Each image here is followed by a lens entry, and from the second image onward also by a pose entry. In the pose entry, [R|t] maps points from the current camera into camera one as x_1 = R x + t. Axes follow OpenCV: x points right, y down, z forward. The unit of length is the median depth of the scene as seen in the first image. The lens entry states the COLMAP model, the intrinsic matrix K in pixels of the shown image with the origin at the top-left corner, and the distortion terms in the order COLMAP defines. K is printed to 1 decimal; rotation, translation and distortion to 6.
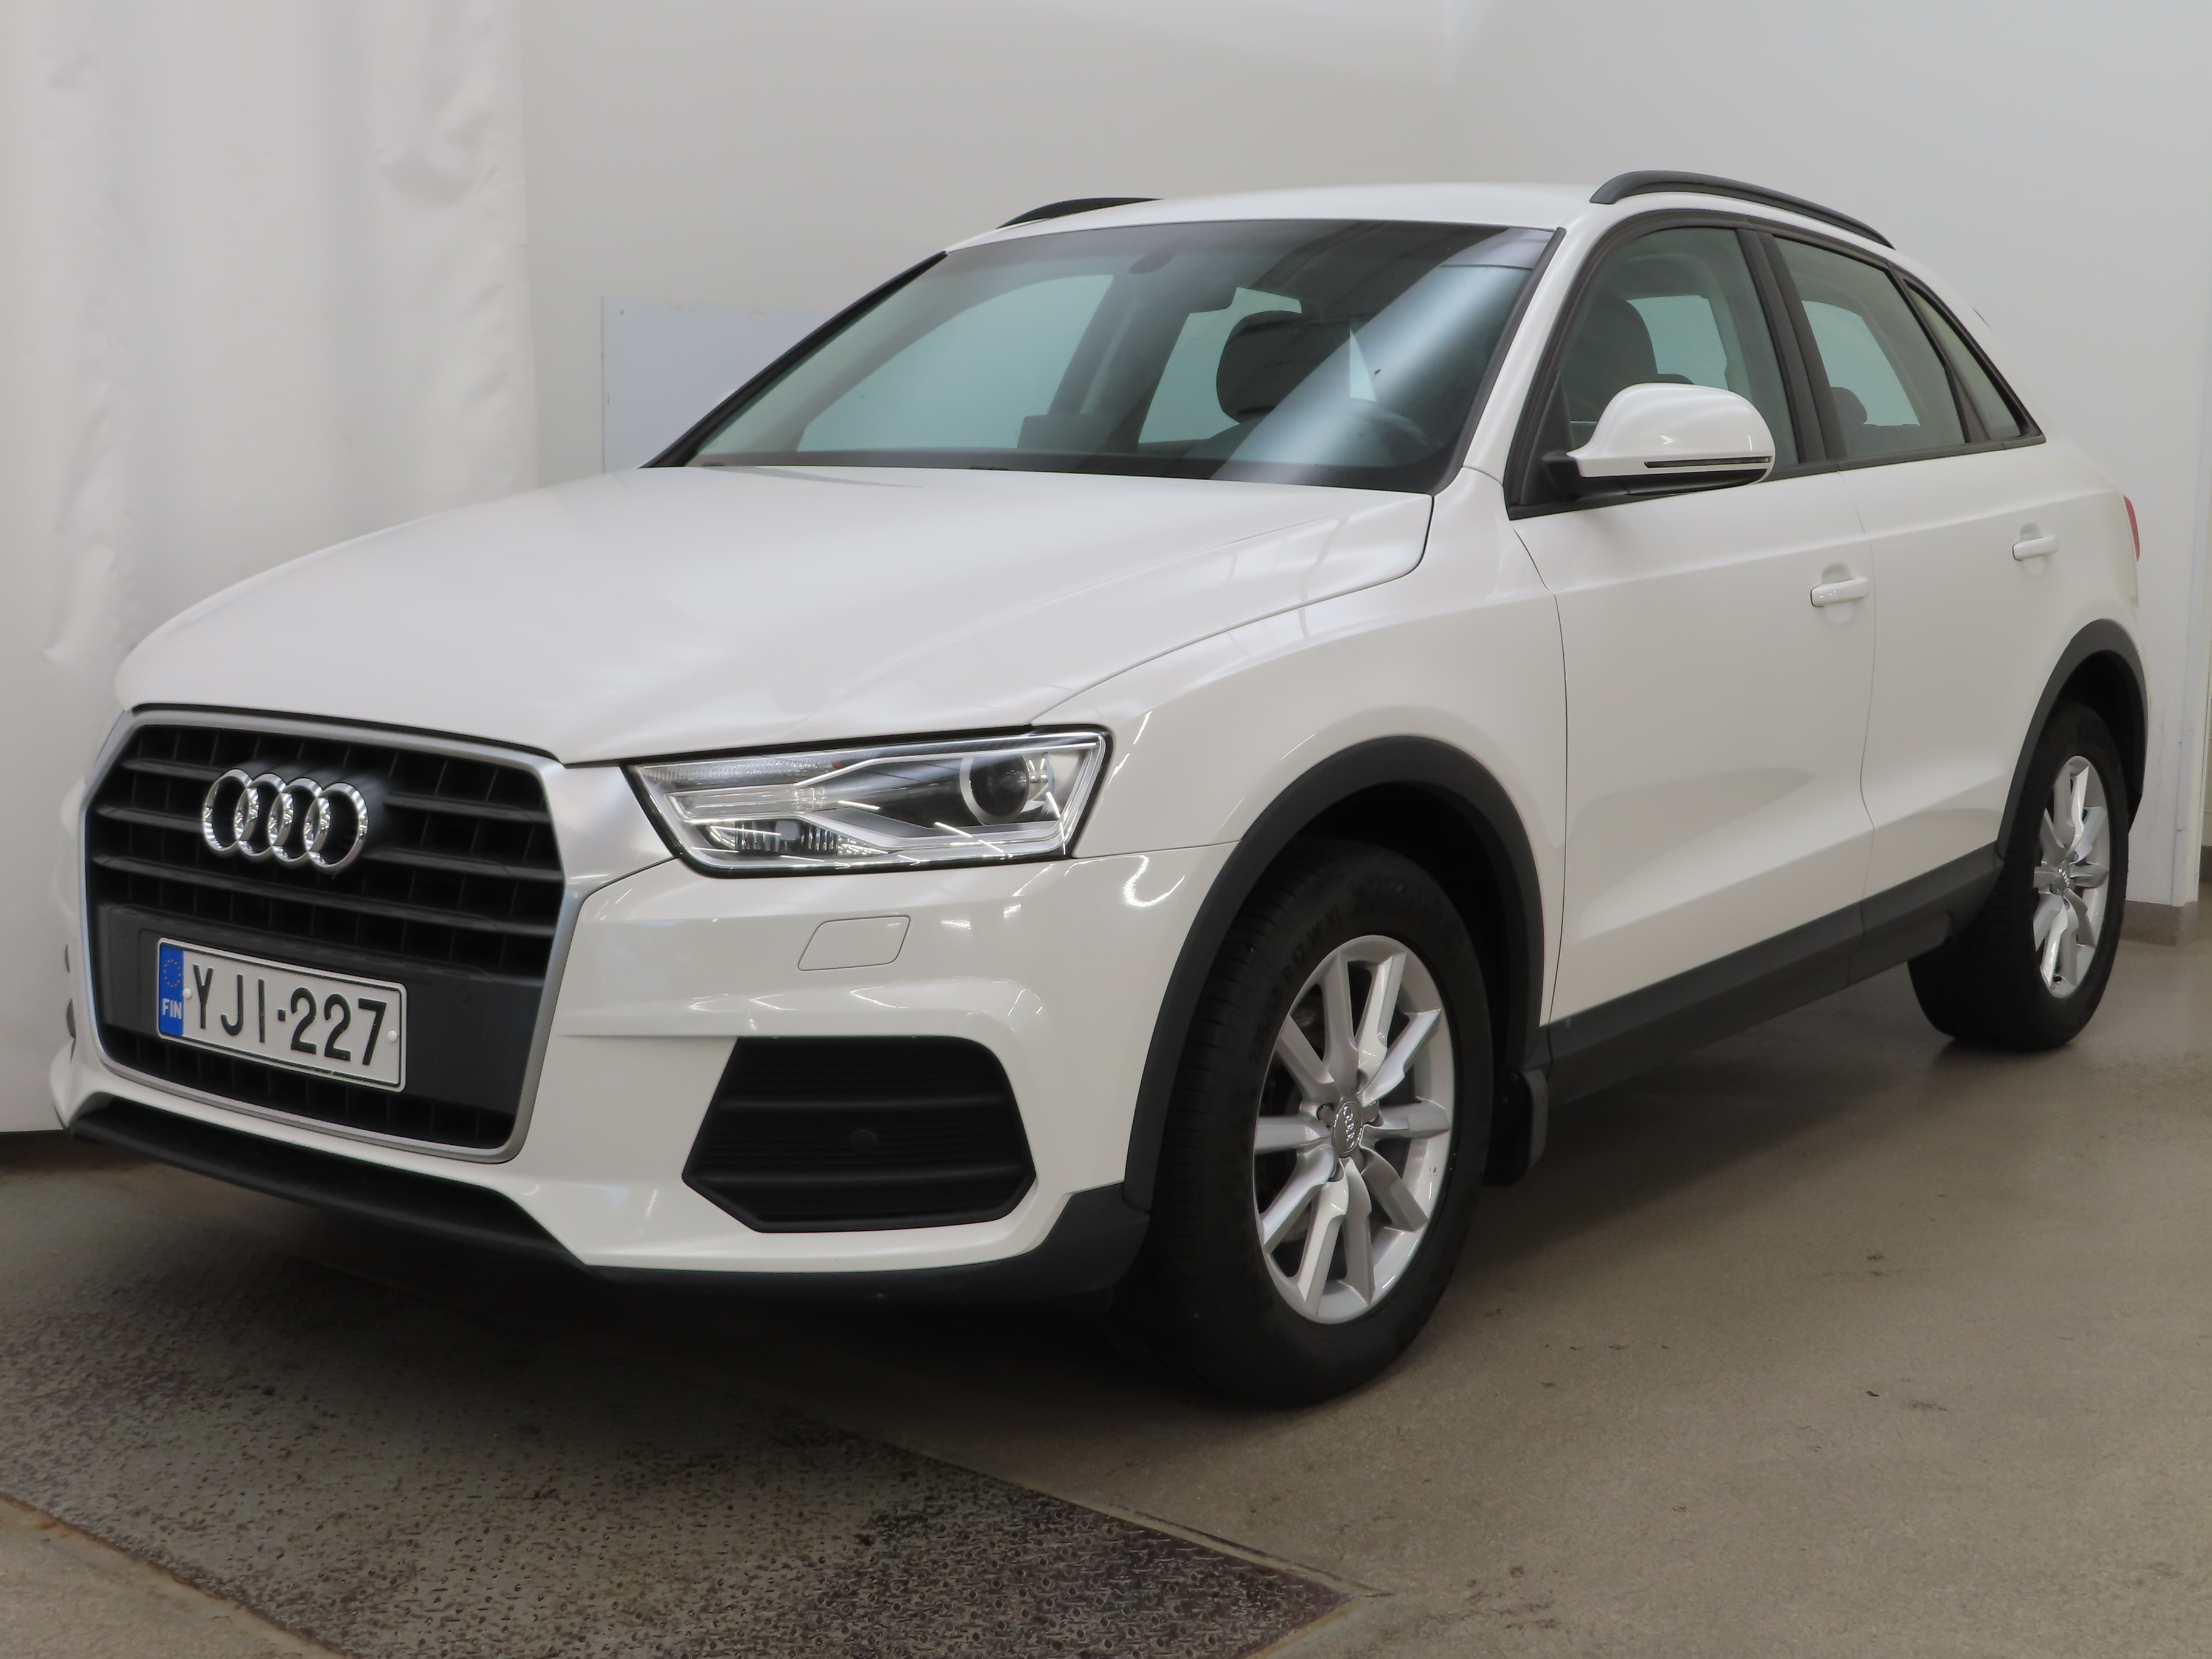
lens RADIAL K [[3118.8, 0, 1106.0], [0, 3118.8, 829.5], [0, 0, 1]] dist [0.009665, -0.025763]
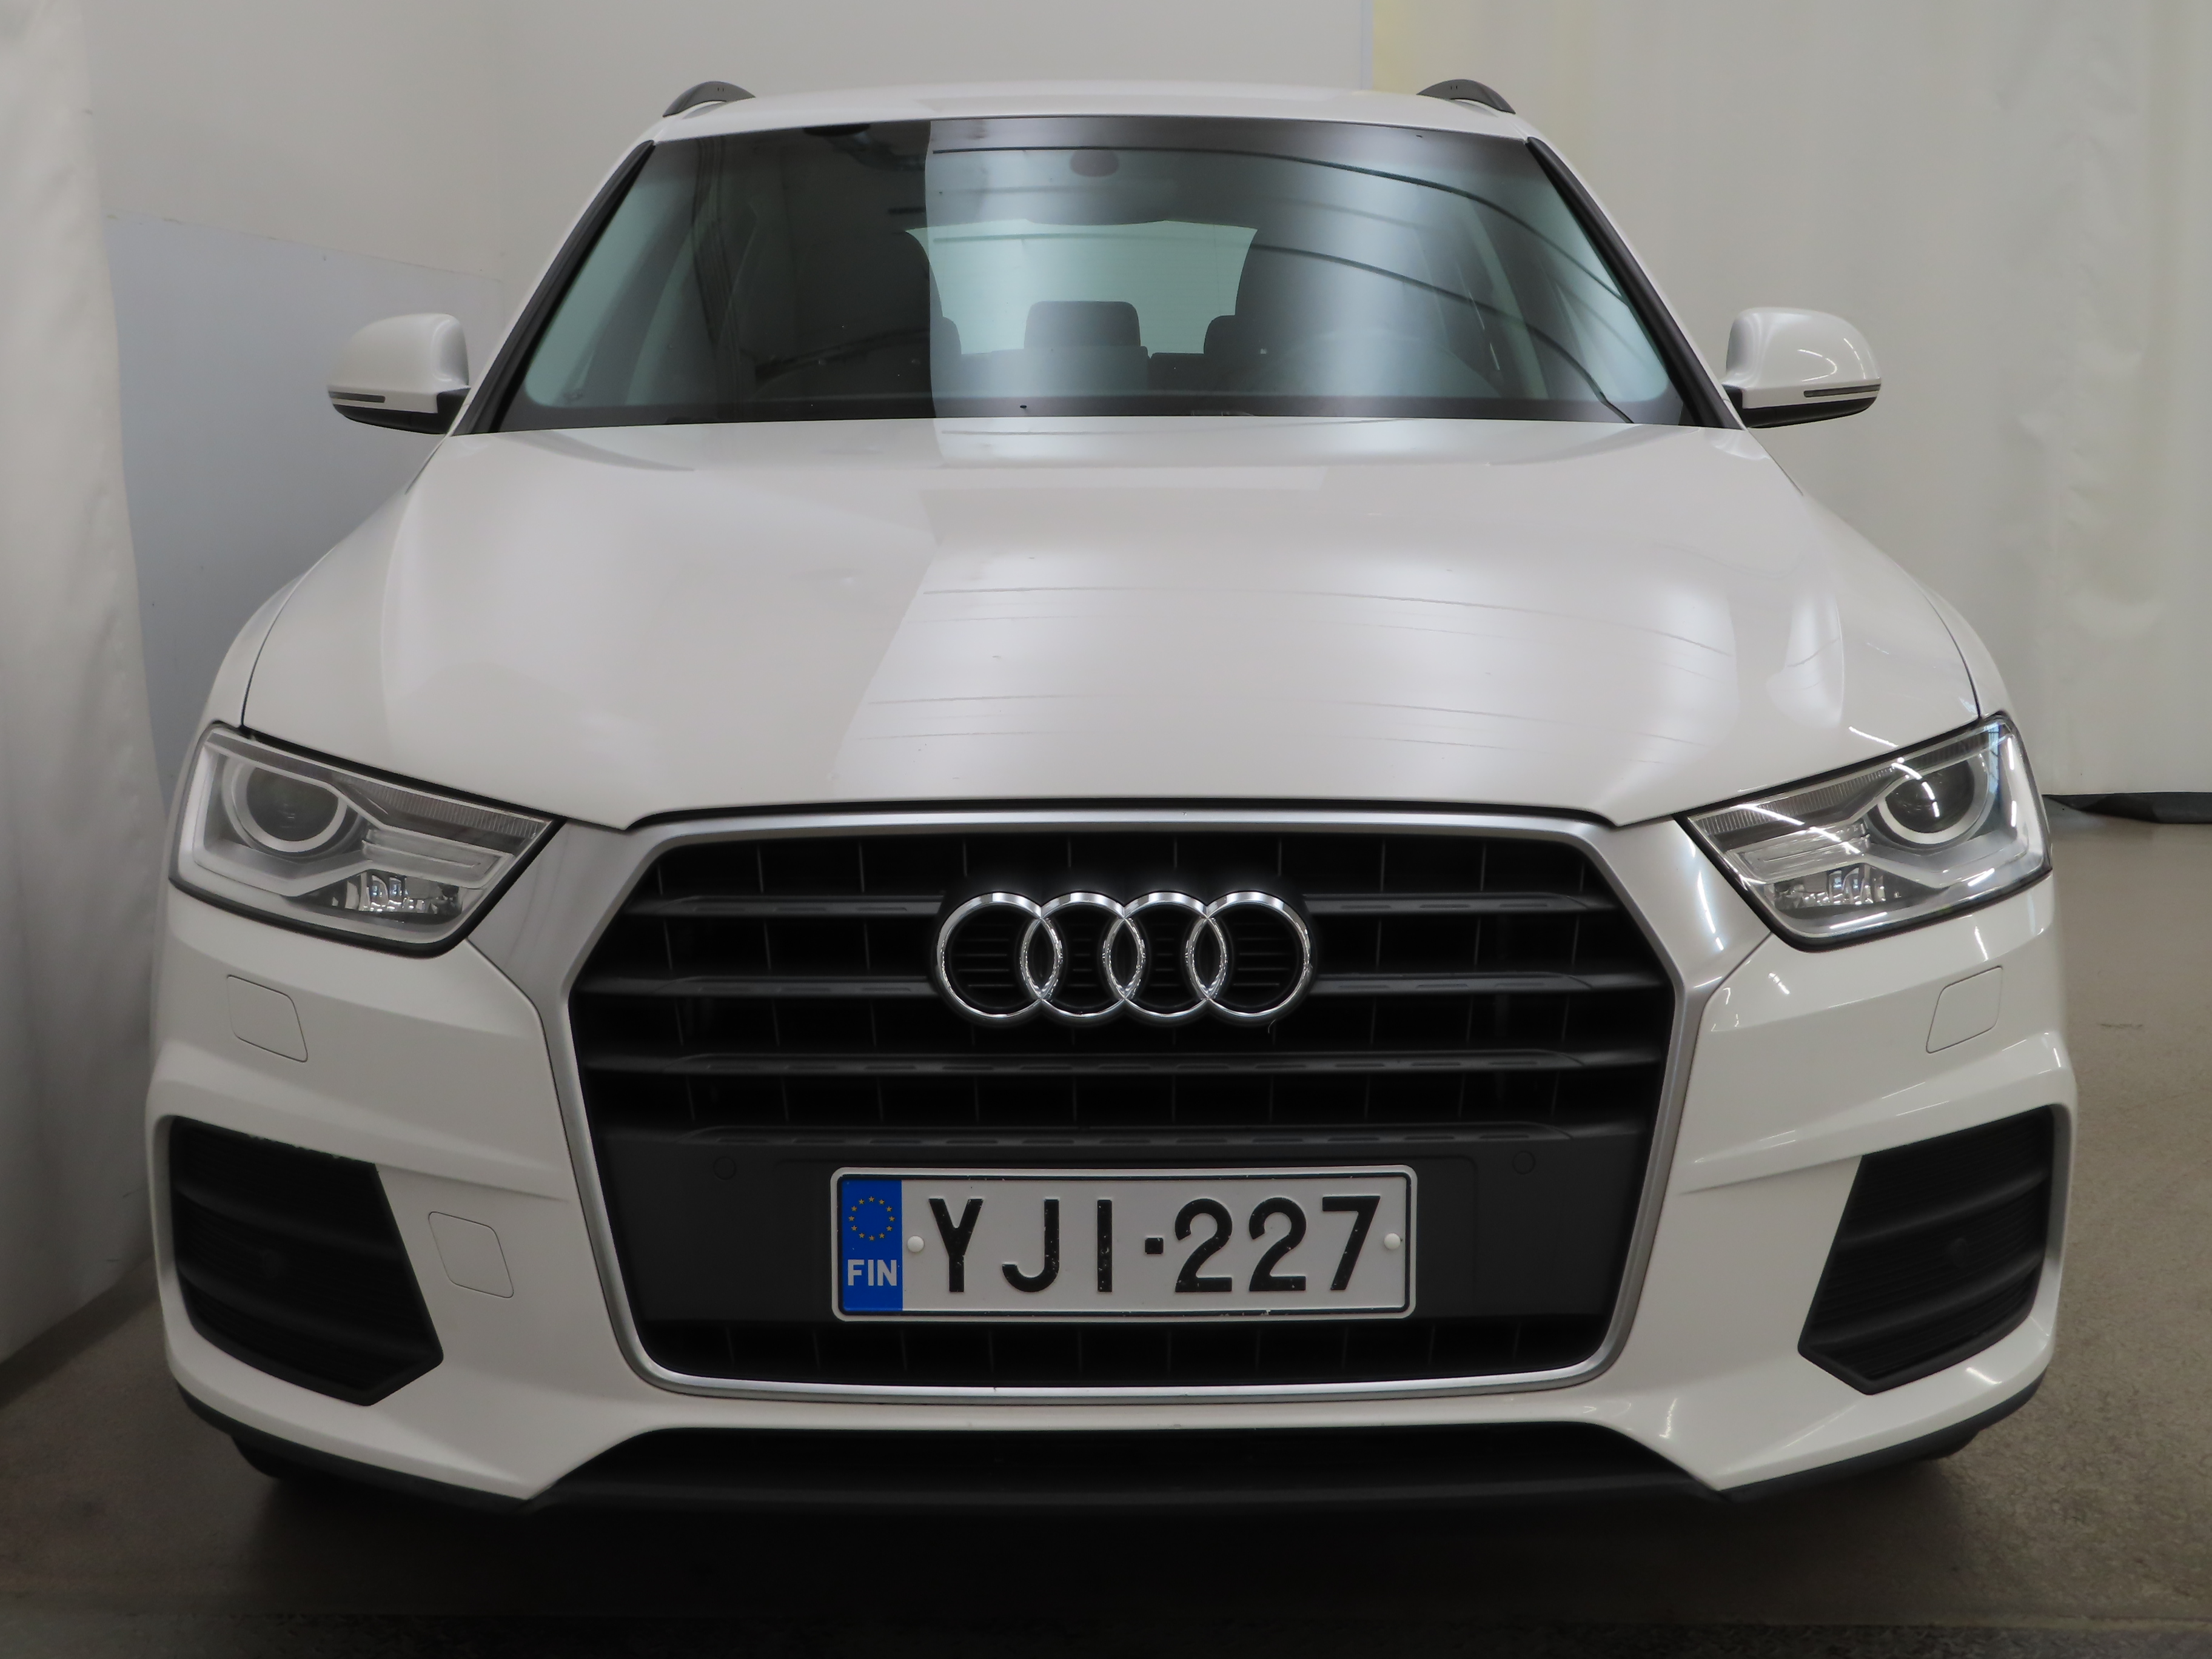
lens RADIAL K [[3118.8, 0, 1106.0], [0, 3118.8, 829.5], [0, 0, 1]] dist [0.009665, -0.025763]
pose [[0.765792, -0.107217, 0.634088, -0.699184], [0.094497, 0.994062, 0.053960, -0.068062], [-0.636108, 0.018597, 0.771376, 0.492038]]
